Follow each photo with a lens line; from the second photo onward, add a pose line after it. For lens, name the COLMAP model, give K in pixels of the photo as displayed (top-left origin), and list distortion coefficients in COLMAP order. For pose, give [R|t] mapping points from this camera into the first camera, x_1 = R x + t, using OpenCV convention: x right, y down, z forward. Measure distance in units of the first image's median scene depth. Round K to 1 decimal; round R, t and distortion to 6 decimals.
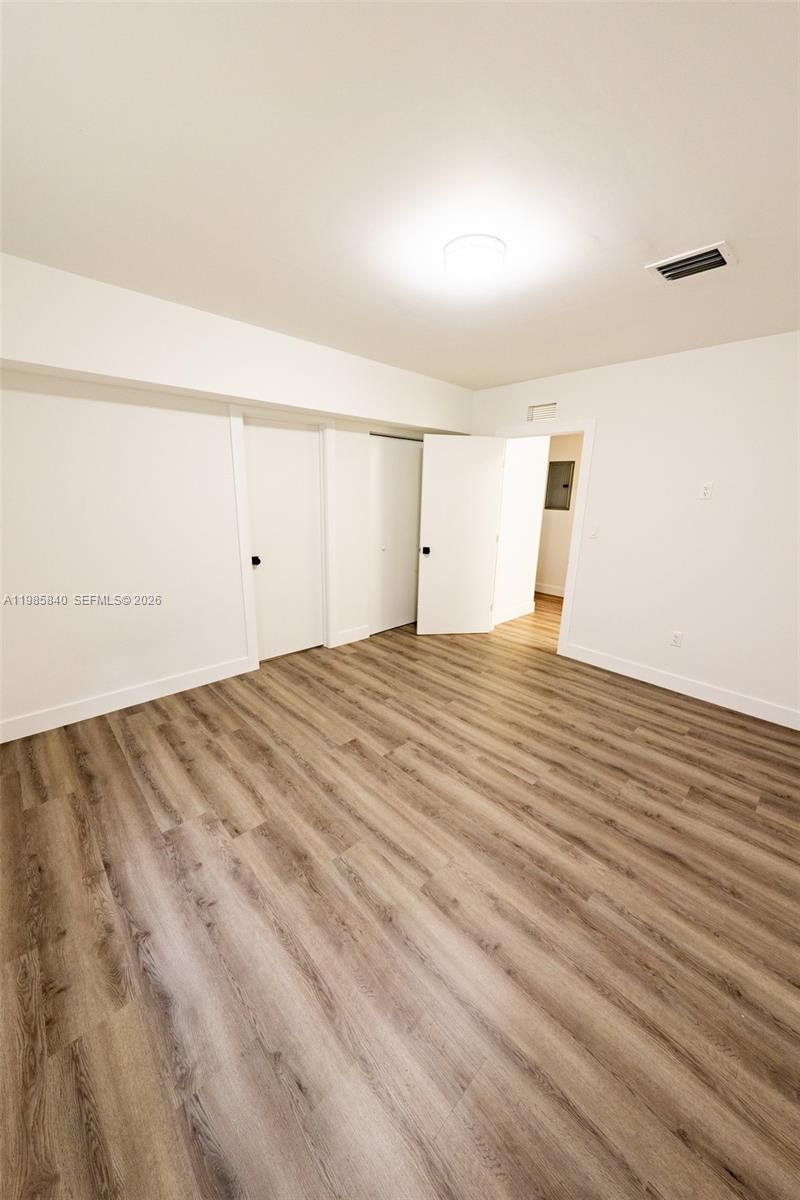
lens RADIAL K [[413.2, 0, 402.8], [0, 413.2, 595.3], [0, 0, 1]] dist [-0.000238, -0.000149]
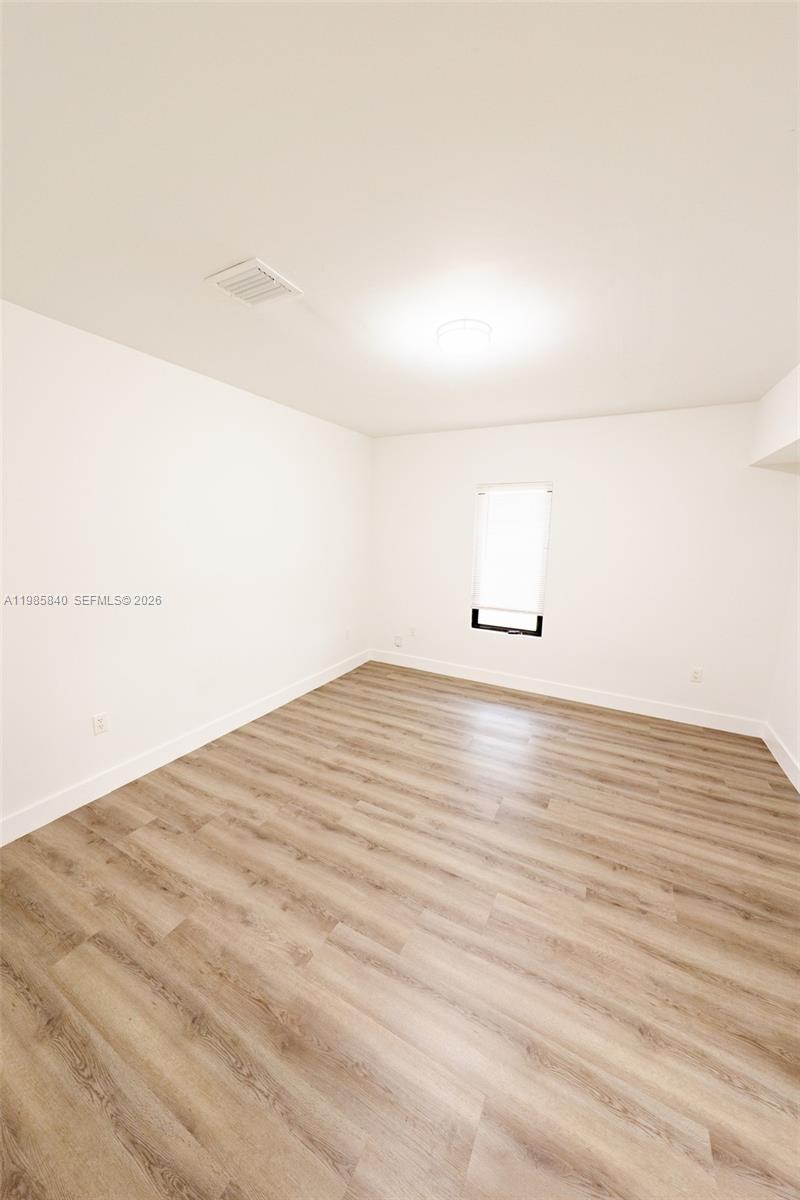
lens RADIAL K [[401.3, 0, 399.6], [0, 401.3, 604.4], [0, 0, 1]] dist [-0.000352, -0.000045]
pose [[-0.949256, 0.014438, -0.314173, 0.492976], [-0.123022, 0.902307, 0.413167, -0.408318], [0.289446, 0.430851, -0.854744, 1.562383]]
